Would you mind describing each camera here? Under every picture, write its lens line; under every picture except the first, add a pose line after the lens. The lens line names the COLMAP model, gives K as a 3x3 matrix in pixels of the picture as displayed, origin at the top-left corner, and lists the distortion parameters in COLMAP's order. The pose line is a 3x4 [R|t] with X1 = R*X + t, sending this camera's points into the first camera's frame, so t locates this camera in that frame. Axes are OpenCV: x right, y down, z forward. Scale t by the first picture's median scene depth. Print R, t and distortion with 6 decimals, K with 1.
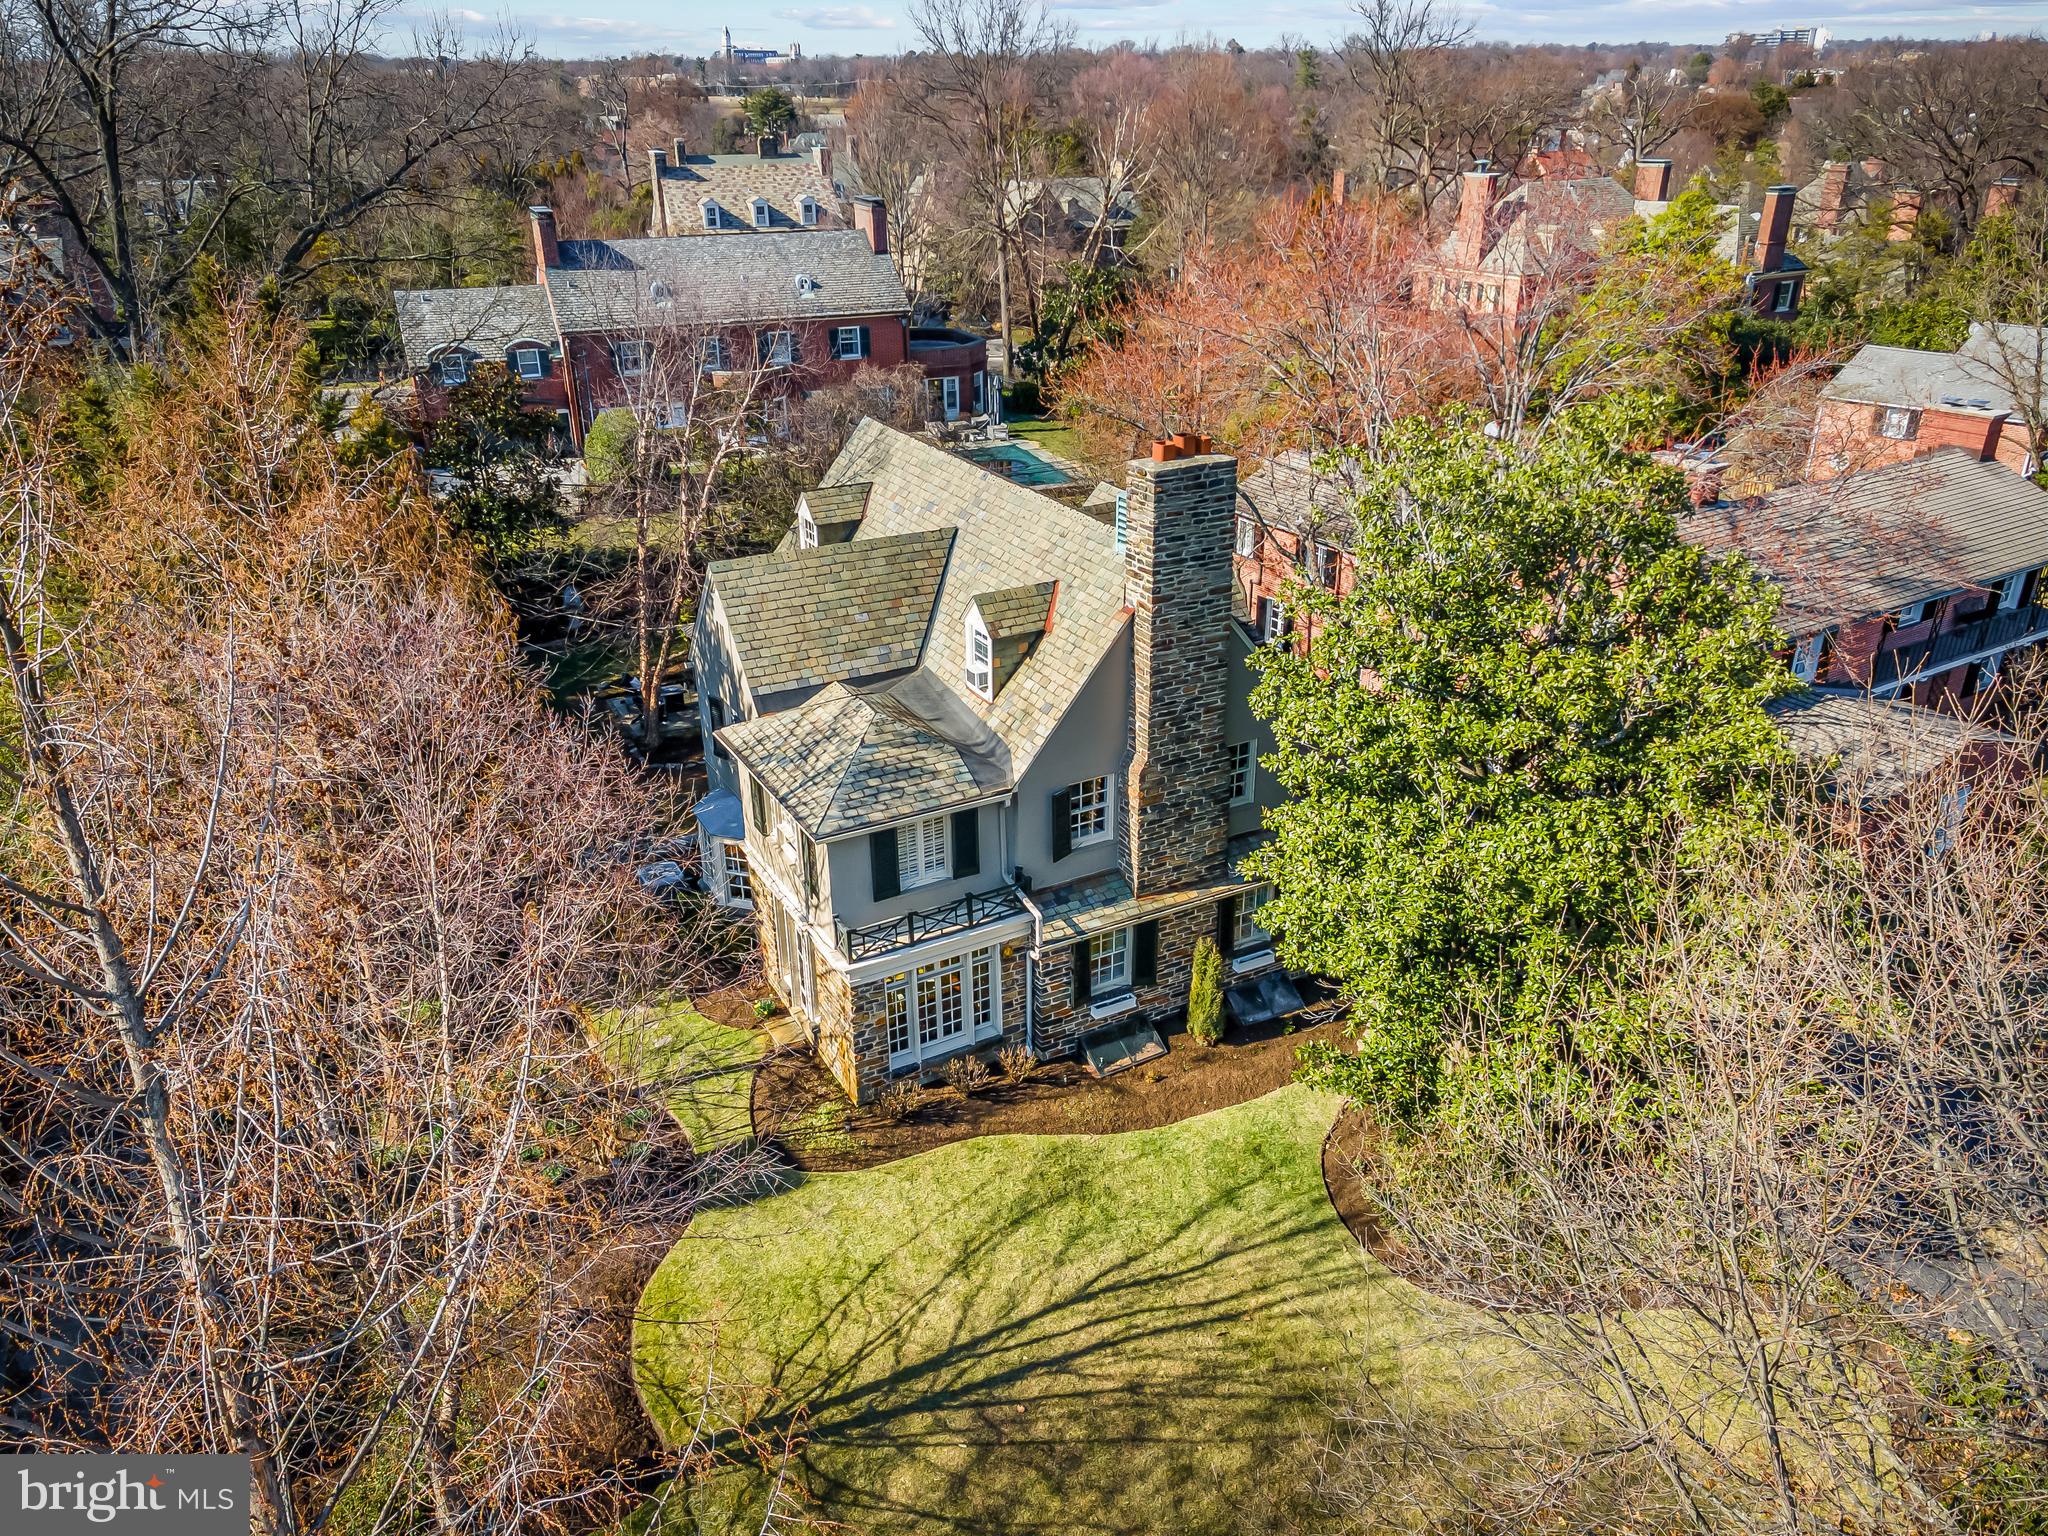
lens RADIAL K [[1482.8, 0, 1024.0], [0, 1482.8, 768.0], [0, 0, 1]] dist [0.051016, 0.000664]
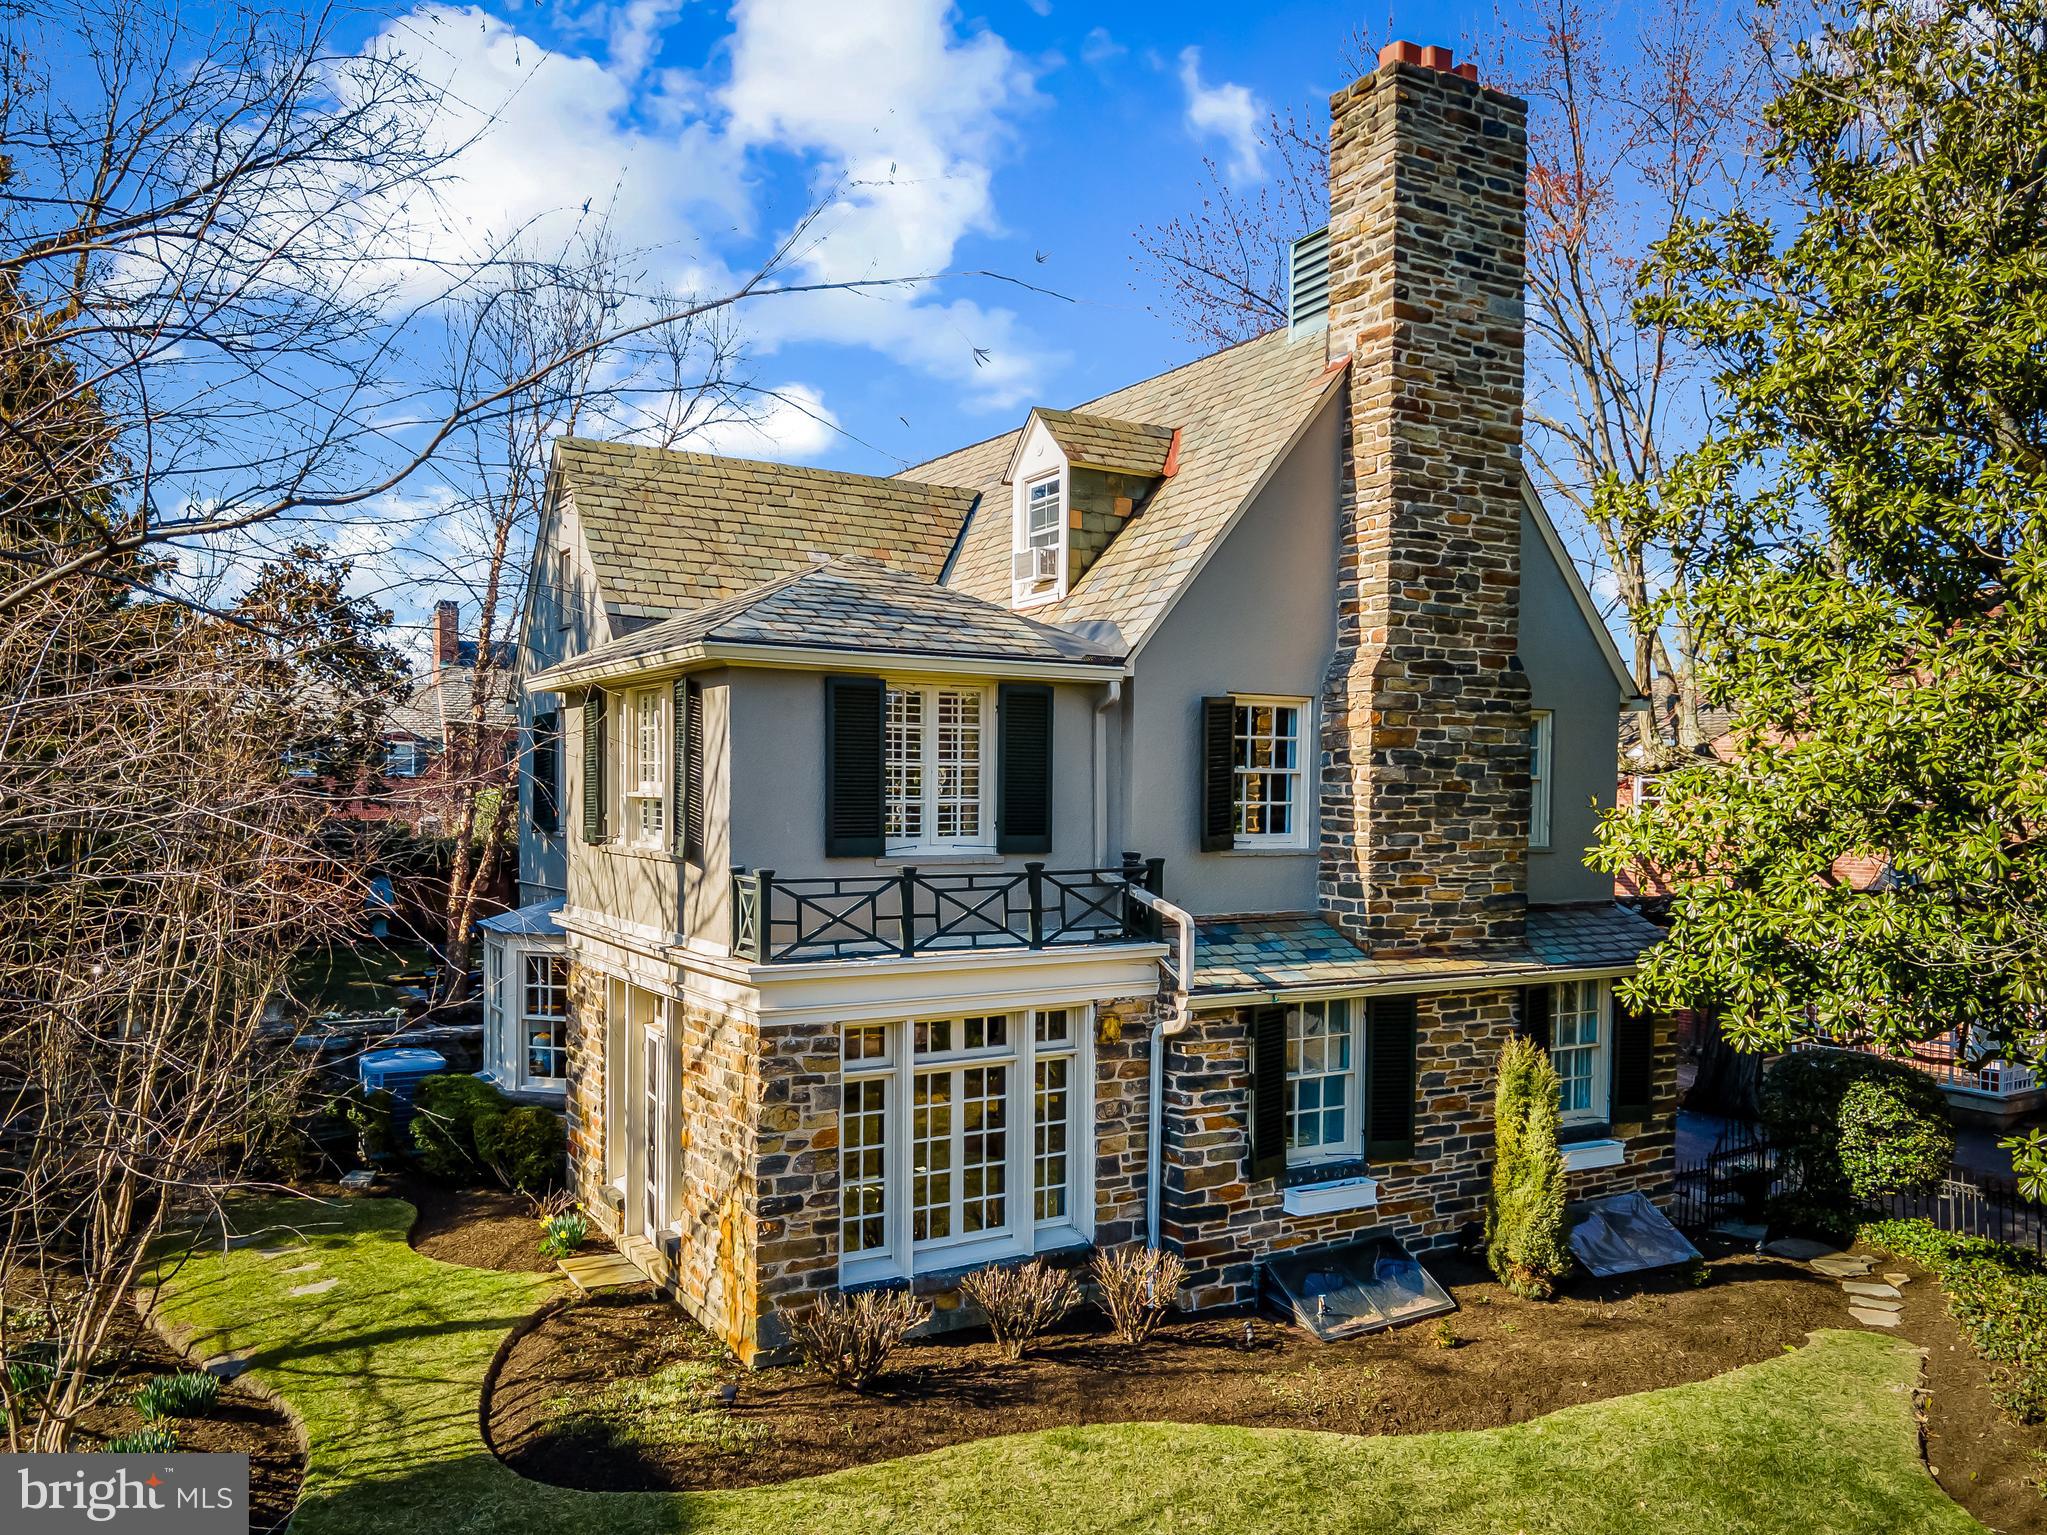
lens RADIAL K [[1556.4, 0, 1025.4], [0, 1556.4, 831.9], [0, 0, 1]] dist [0.031207, -0.000836]
pose [[0.999090, 0.020257, 0.037533, -0.055781], [-0.003842, 0.919176, -0.393828, 0.254146], [-0.042477, 0.393325, 0.918418, 0.533321]]
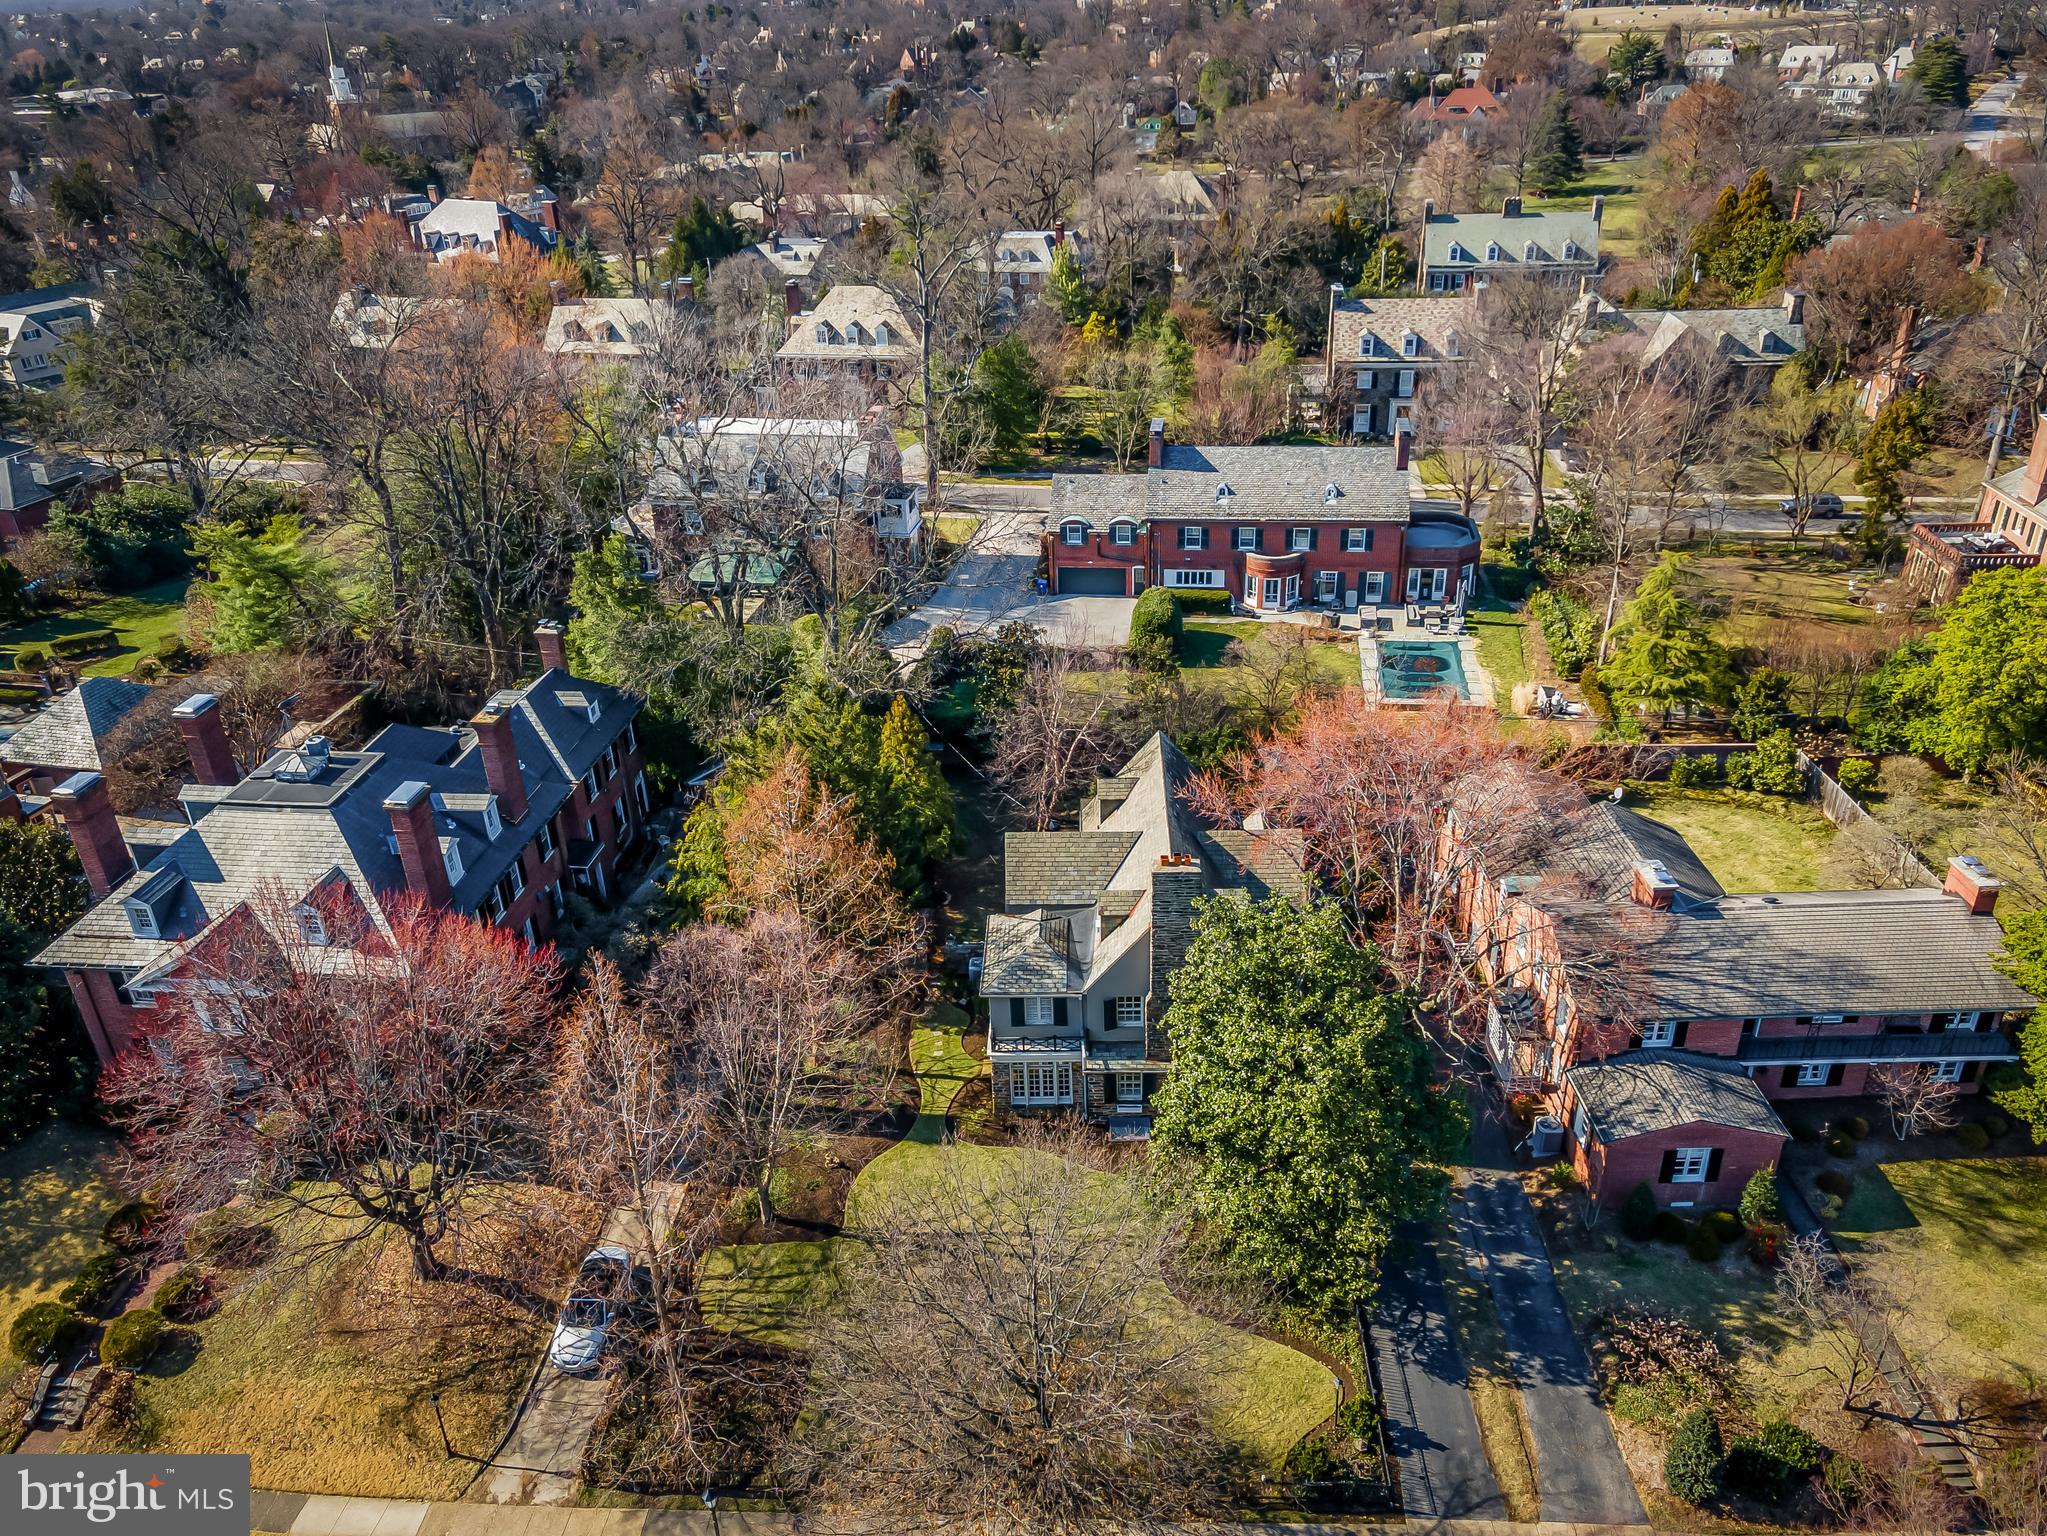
lens RADIAL K [[1467.1, 0, 1023.5], [0, 1467.1, 768.0], [0, 0, 1]] dist [0.011326, 0.057305]
pose [[0.861689, 0.219385, -0.457562, 0.749493], [-0.192889, 0.975637, 0.104532, -0.466273], [0.469347, -0.001815, 0.883012, -0.795107]]
